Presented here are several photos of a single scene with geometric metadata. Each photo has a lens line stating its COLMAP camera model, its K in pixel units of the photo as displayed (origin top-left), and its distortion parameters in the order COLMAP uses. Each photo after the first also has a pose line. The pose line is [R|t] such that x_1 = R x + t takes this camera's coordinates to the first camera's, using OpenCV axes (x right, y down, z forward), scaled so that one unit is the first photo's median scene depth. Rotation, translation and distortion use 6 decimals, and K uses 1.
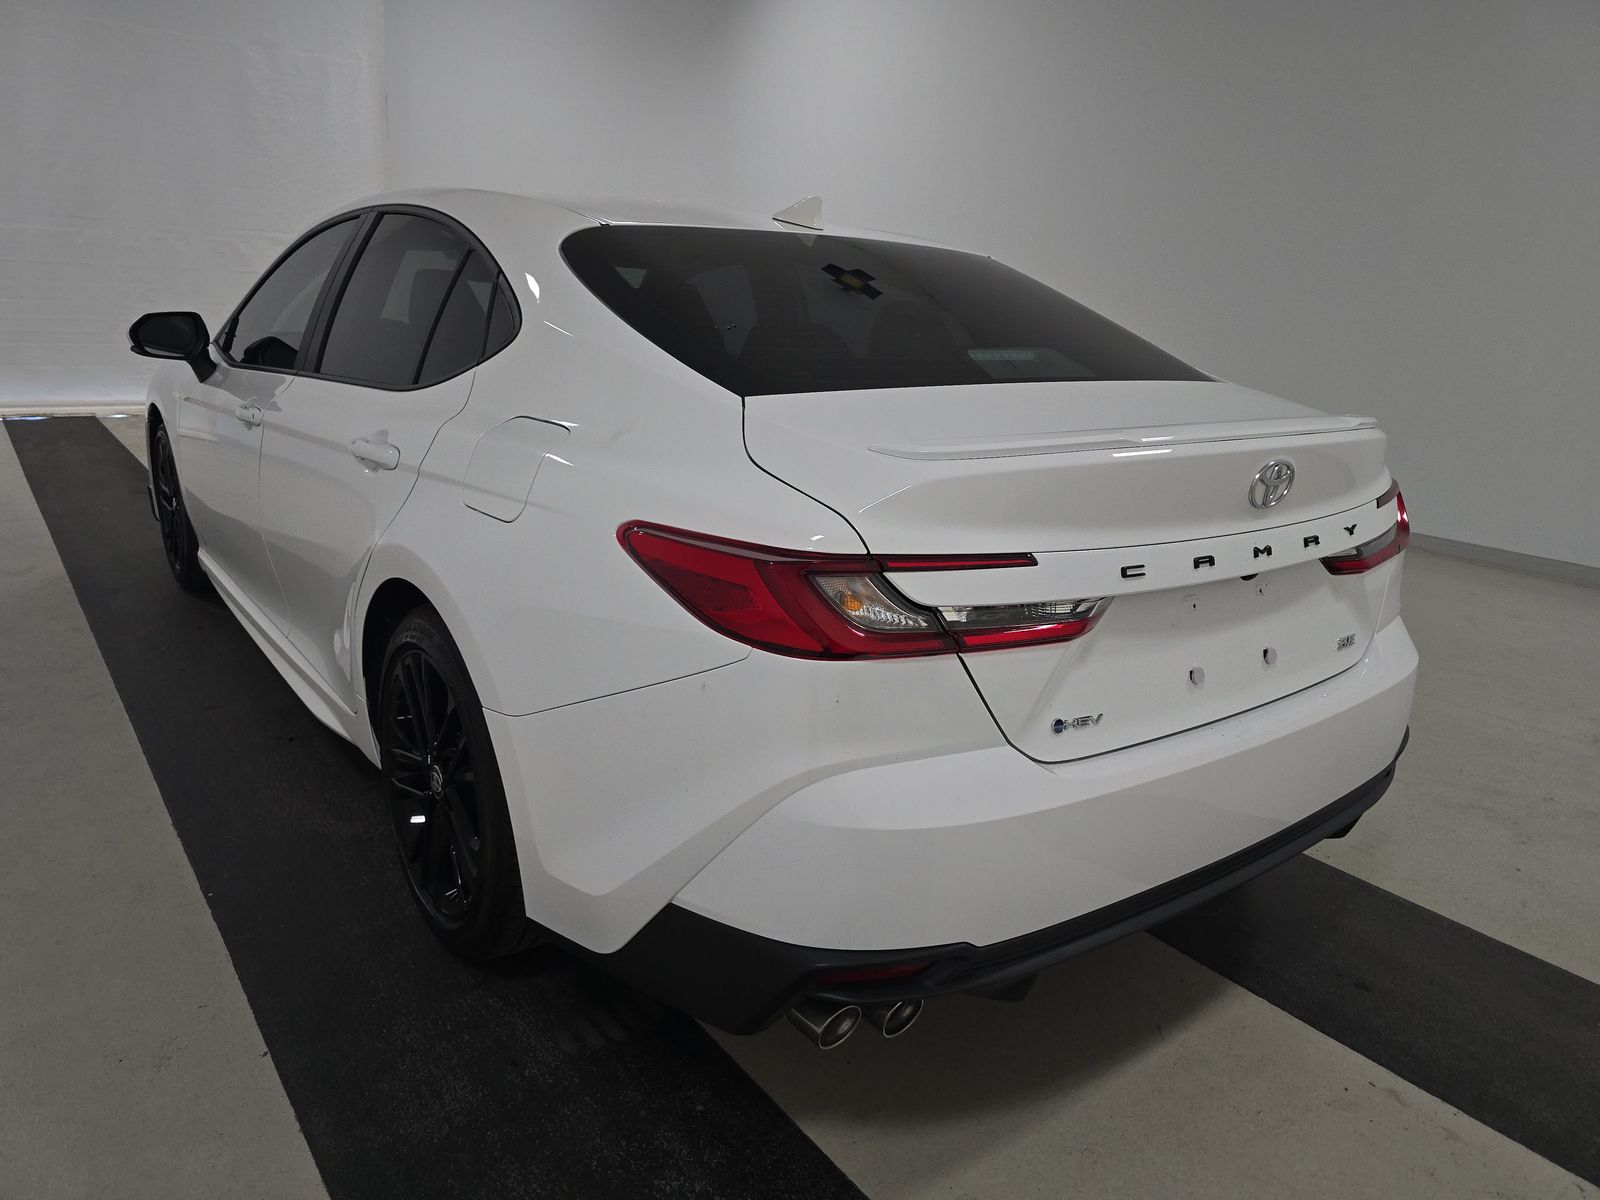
lens RADIAL K [[1109.5, 0, 800.0], [0, 1109.5, 600.0], [0, 0, 1]] dist [0.058062, -0.063129]
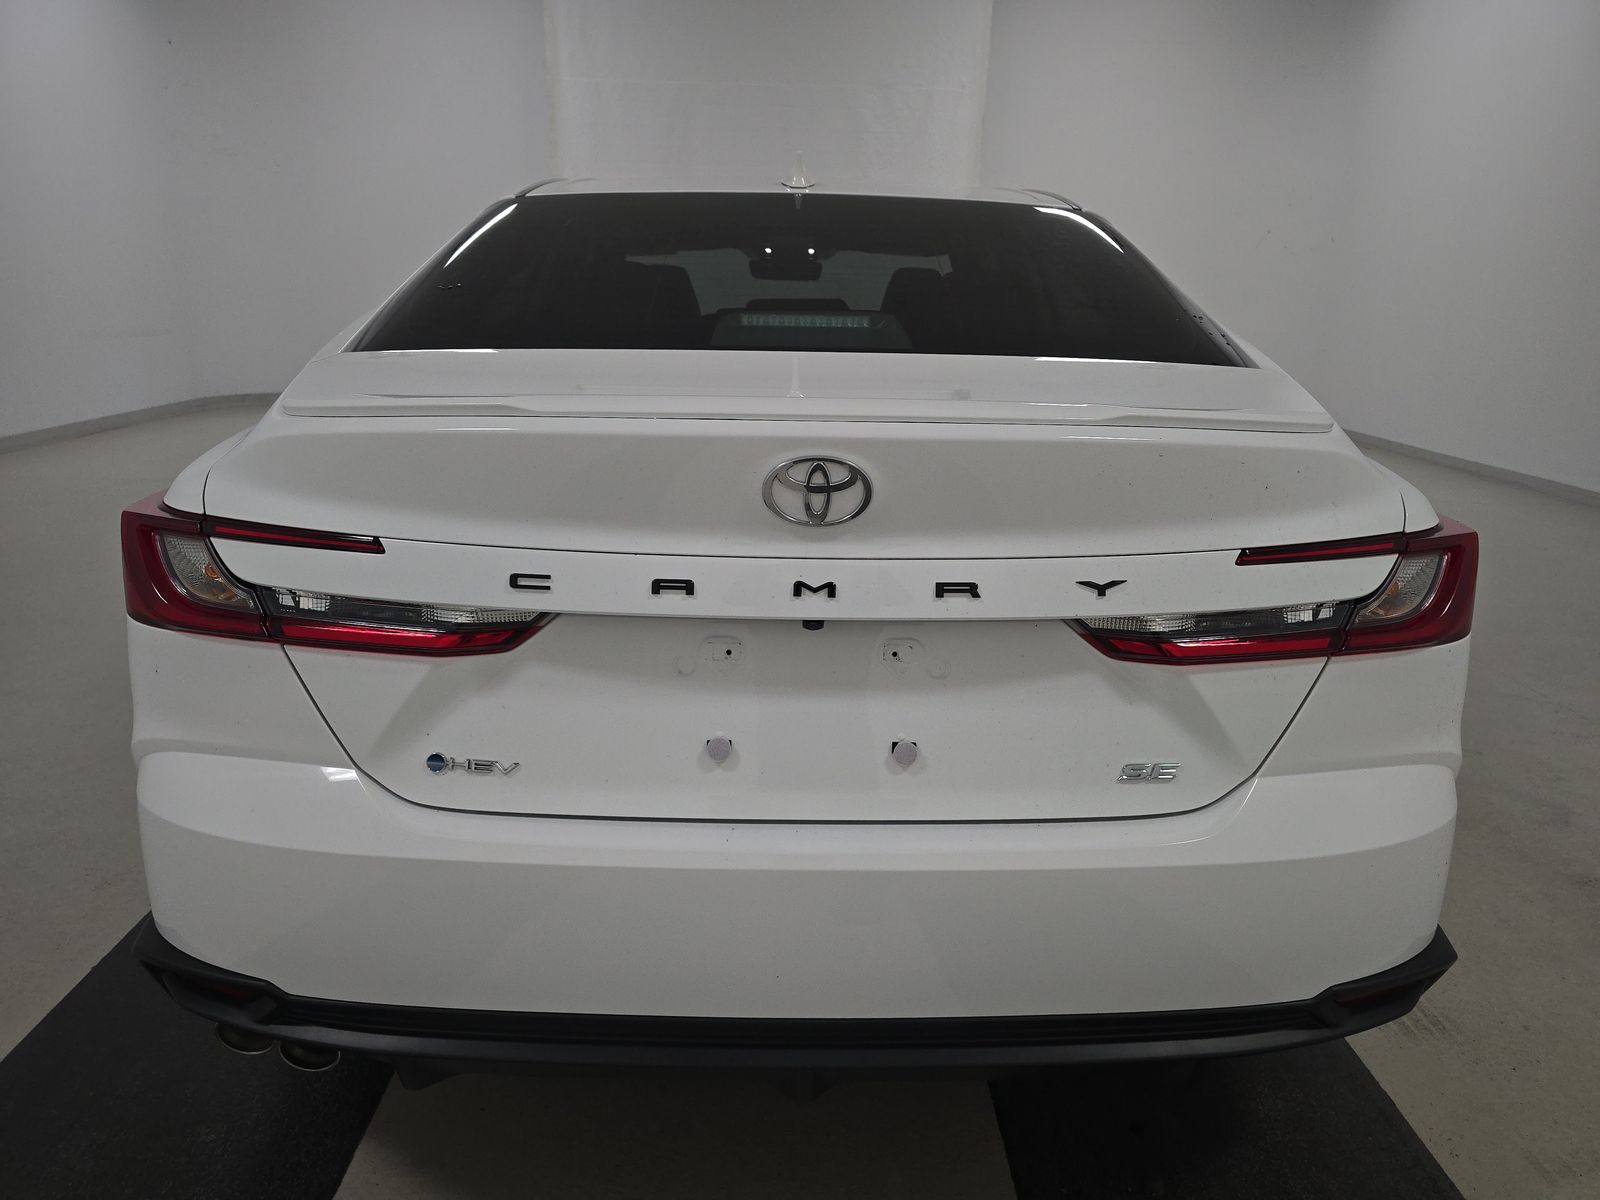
lens RADIAL K [[1109.5, 0, 800.0], [0, 1109.5, 600.0], [0, 0, 1]] dist [0.058062, -0.063129]
pose [[0.802644, 0.130479, -0.582011, 0.878710], [-0.142619, 0.989458, 0.025139, -0.057894], [0.579156, 0.062828, 0.812792, 0.489561]]
